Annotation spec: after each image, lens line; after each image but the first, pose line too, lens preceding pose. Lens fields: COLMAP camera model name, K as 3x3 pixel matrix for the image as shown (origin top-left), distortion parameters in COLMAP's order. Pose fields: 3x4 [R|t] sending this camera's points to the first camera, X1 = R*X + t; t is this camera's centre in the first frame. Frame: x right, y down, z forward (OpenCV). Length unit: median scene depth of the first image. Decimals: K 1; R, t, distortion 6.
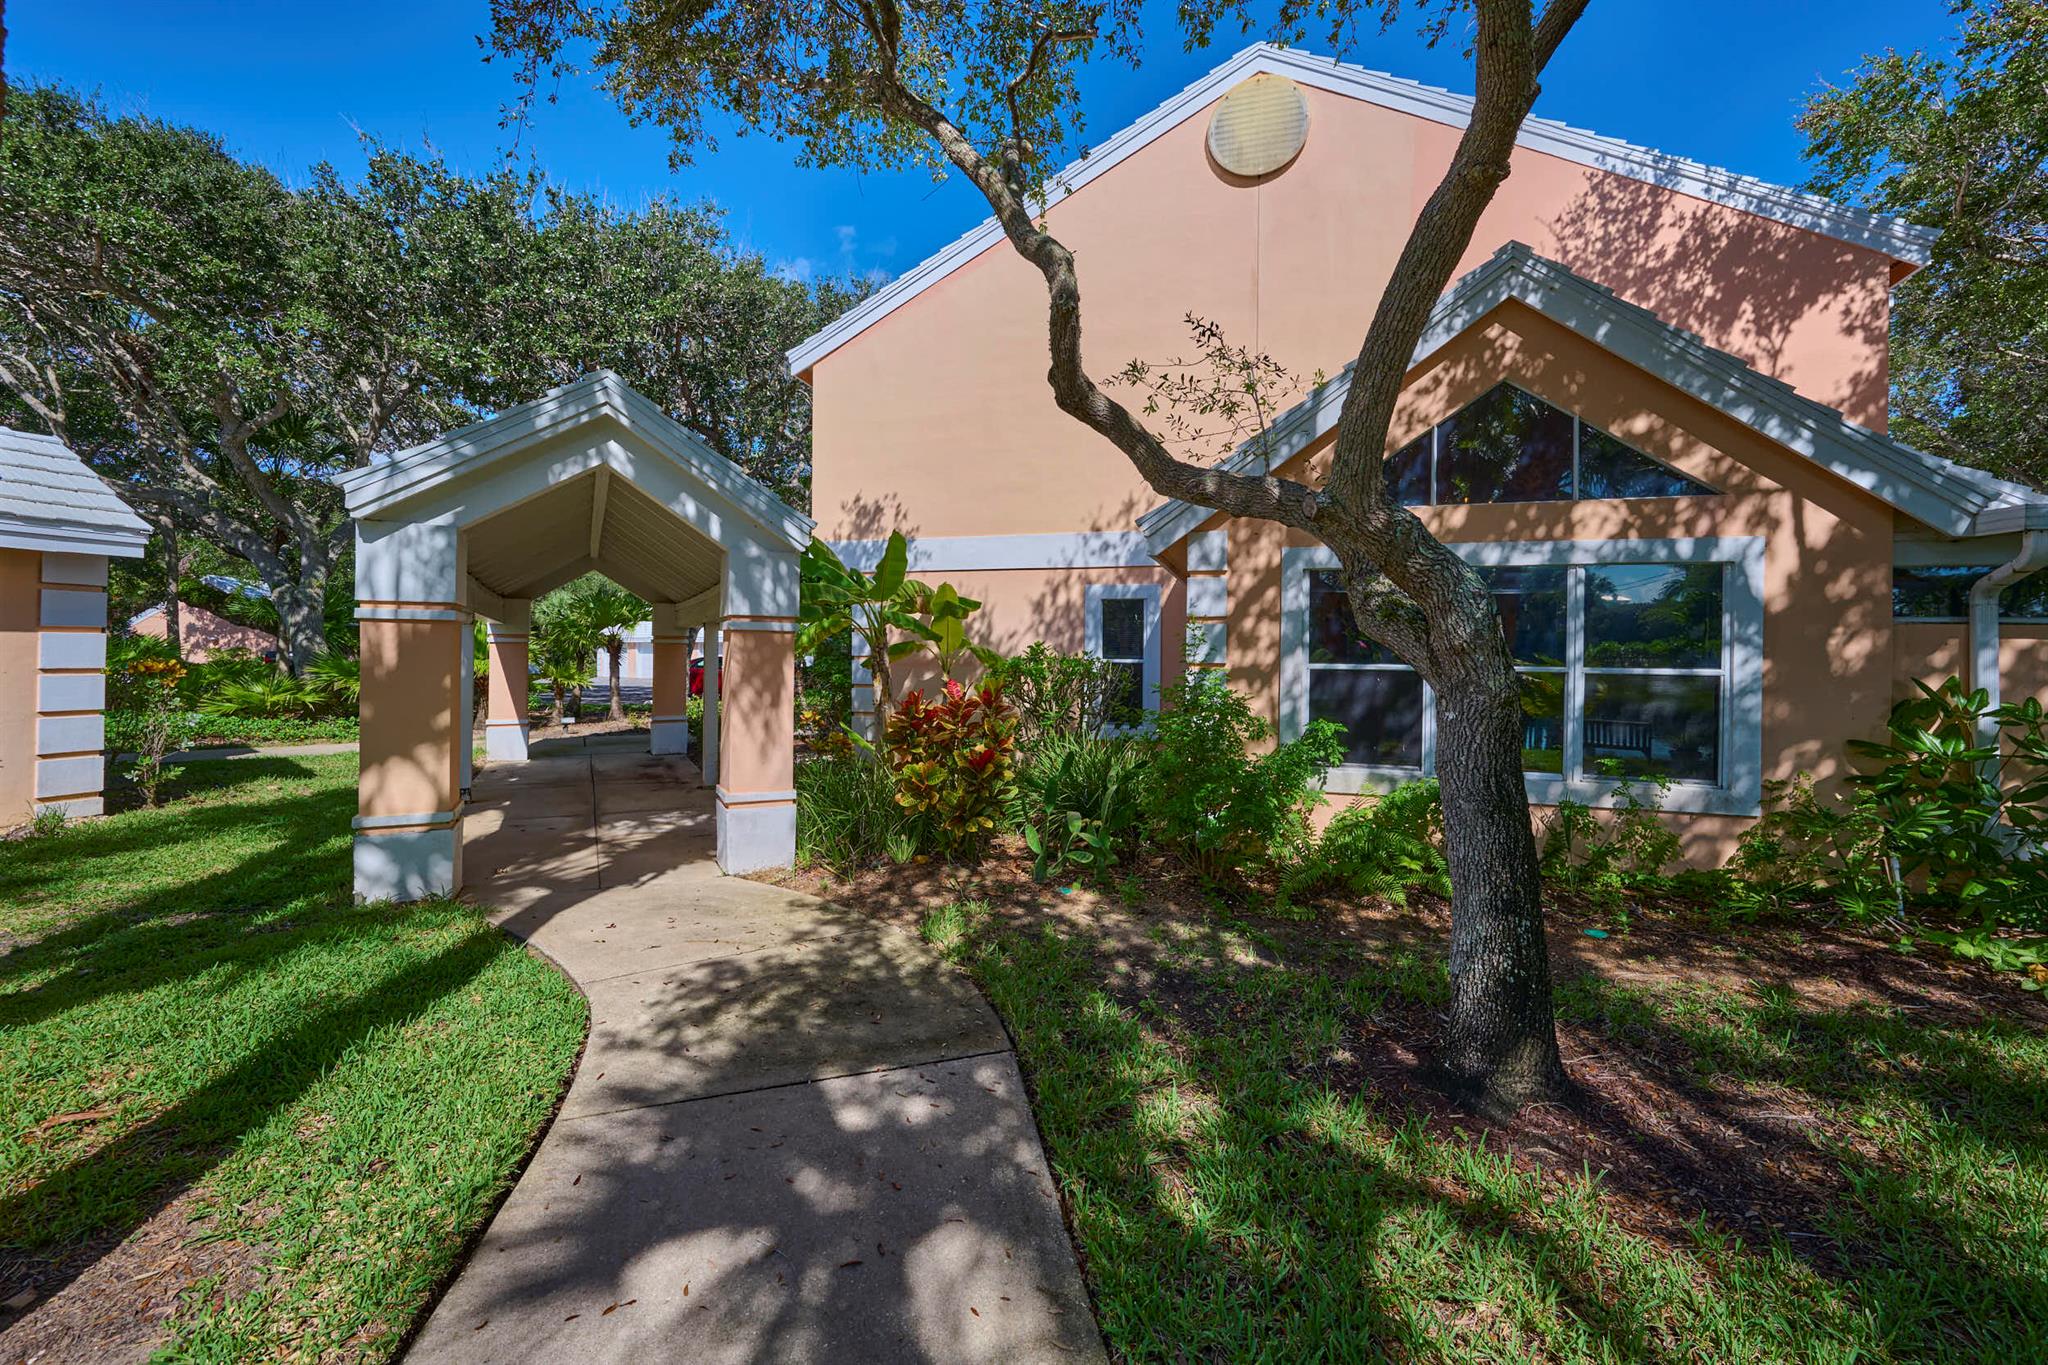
lens RADIAL K [[917.0, 0, 1034.6], [0, 917.0, 619.9], [0, 0, 1]] dist [-0.000610, 0.000010]
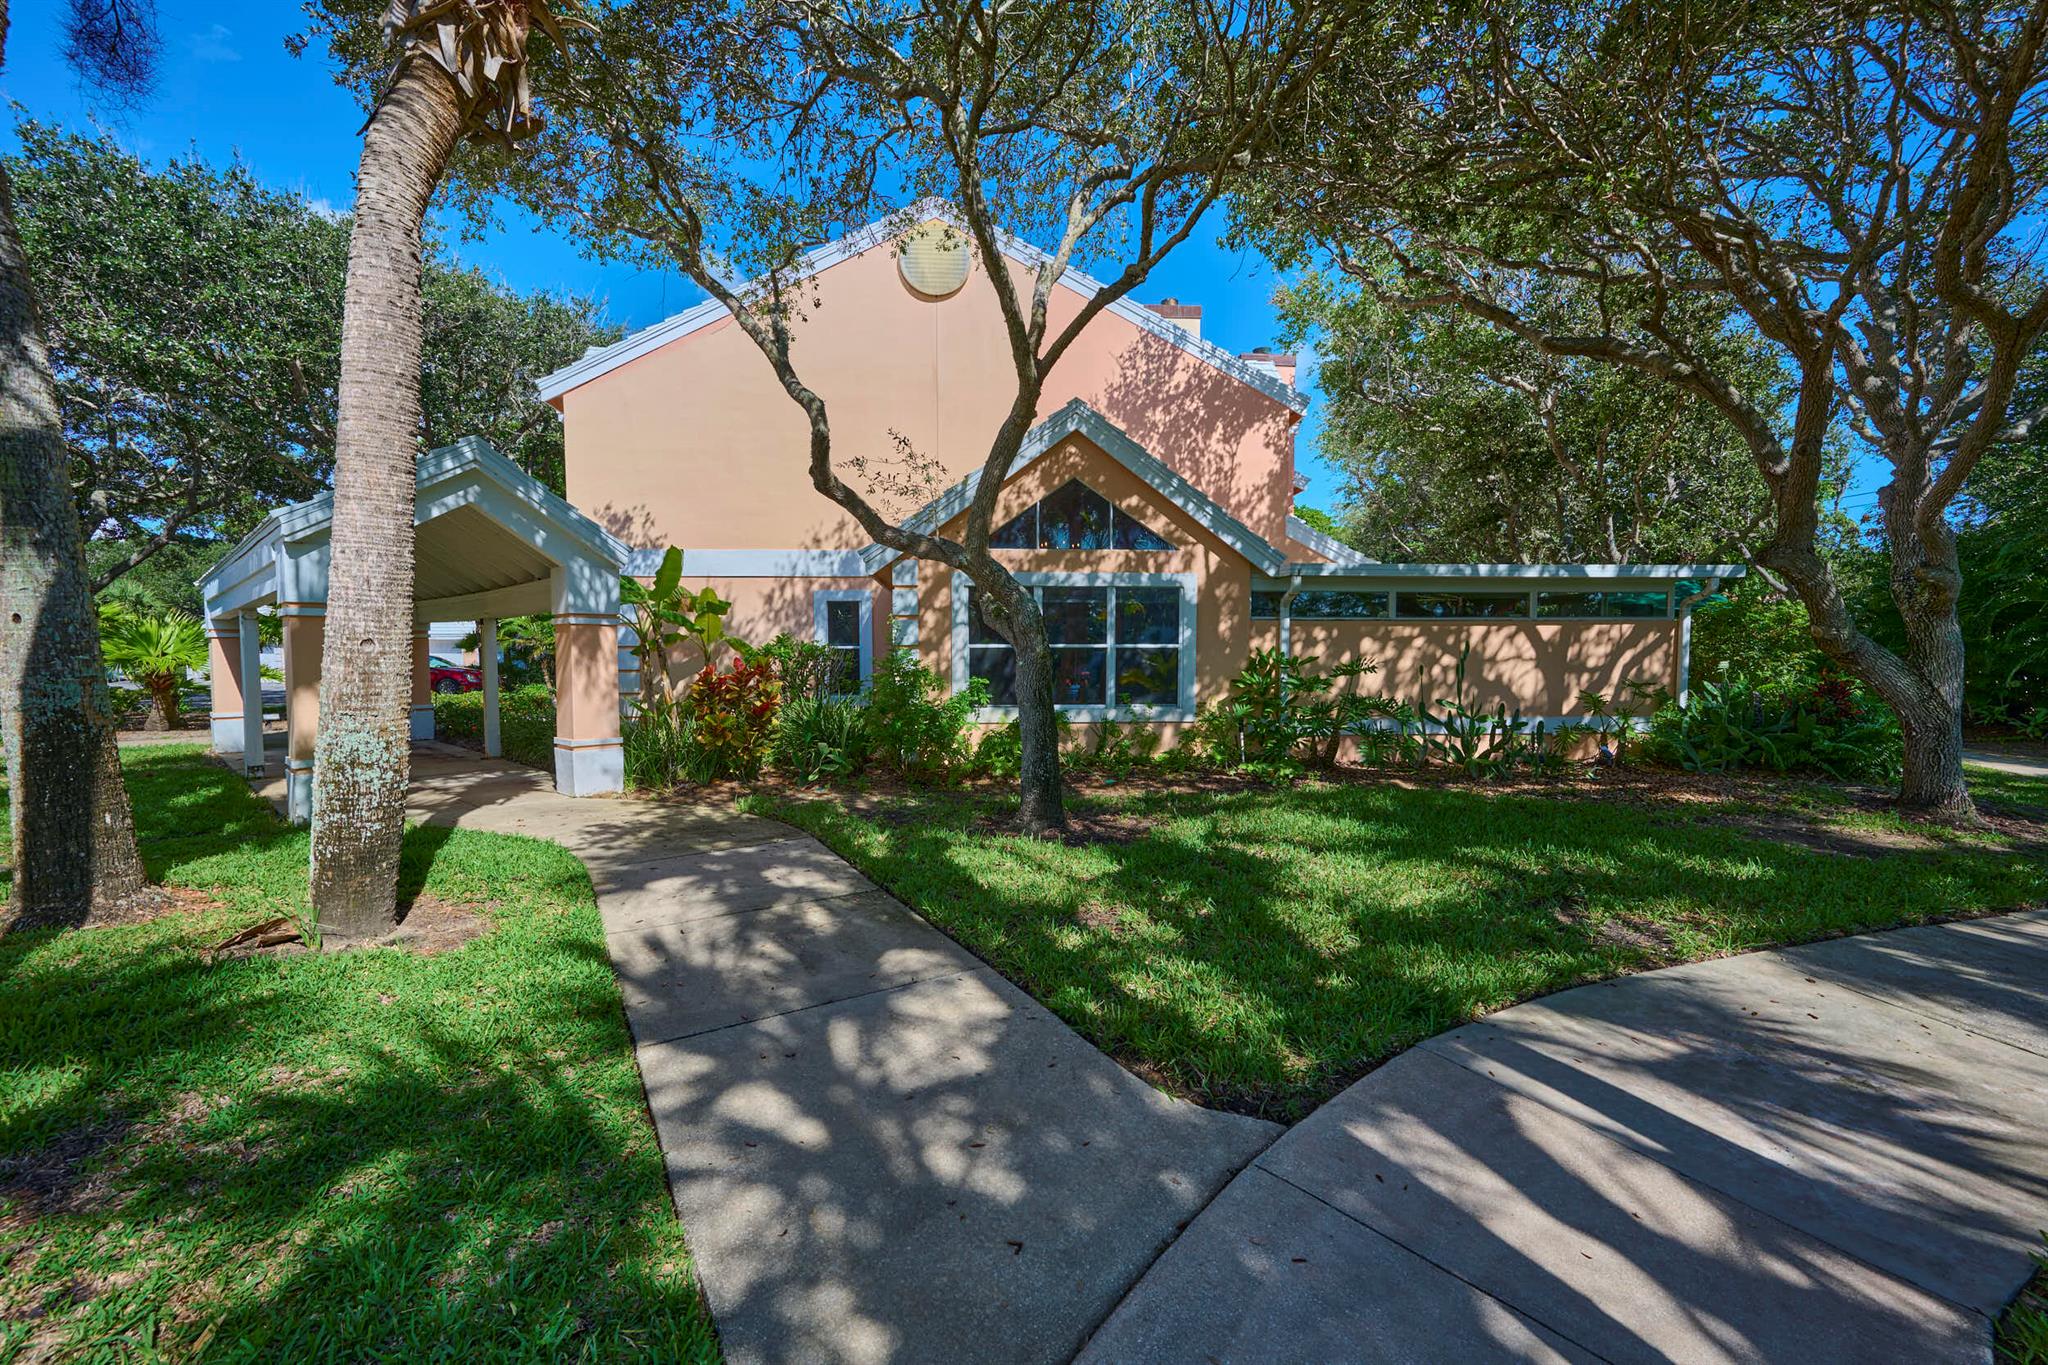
lens RADIAL K [[845.5, 0, 1095.2], [0, 845.5, 677.7], [0, 0, 1]] dist [0.000281, 0.000003]
pose [[0.916038, -0.028732, 0.400060, -0.074272], [-0.002498, 0.997003, 0.077324, 0.003461], [-0.401083, -0.071831, 0.913221, -0.378163]]
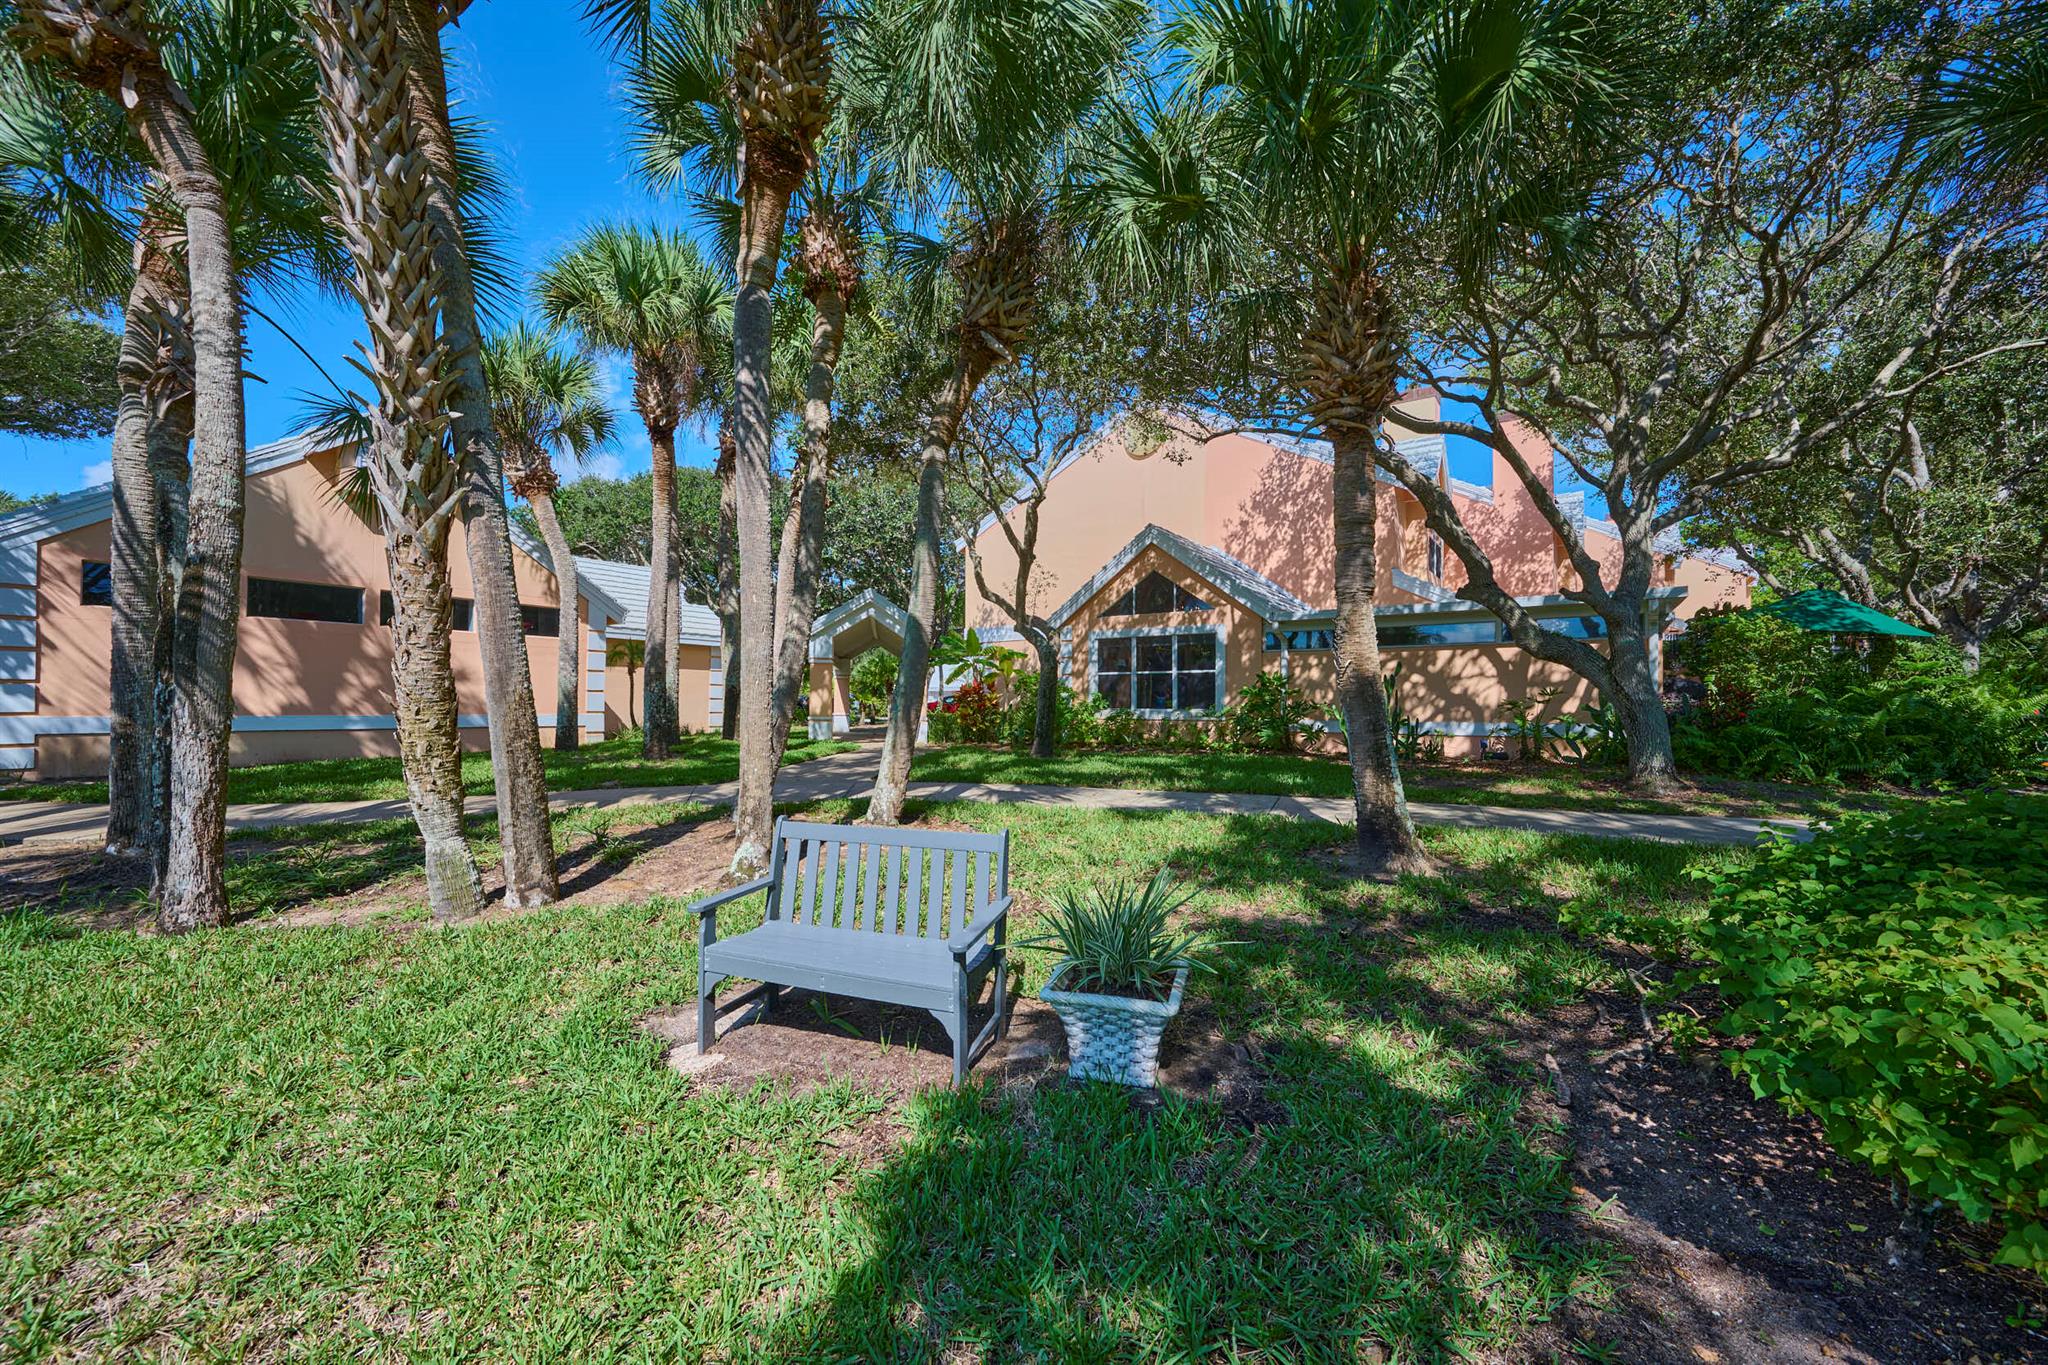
lens RADIAL K [[828.0, 0, 1045.3], [0, 828.0, 688.4], [0, 0, 1]] dist [-0.000056, 0.000028]
pose [[0.963564, -0.018150, -0.266860, 0.638058], [0.023537, 0.999578, 0.017005, 0.048784], [0.266439, -0.022667, 0.963585, -1.173914]]
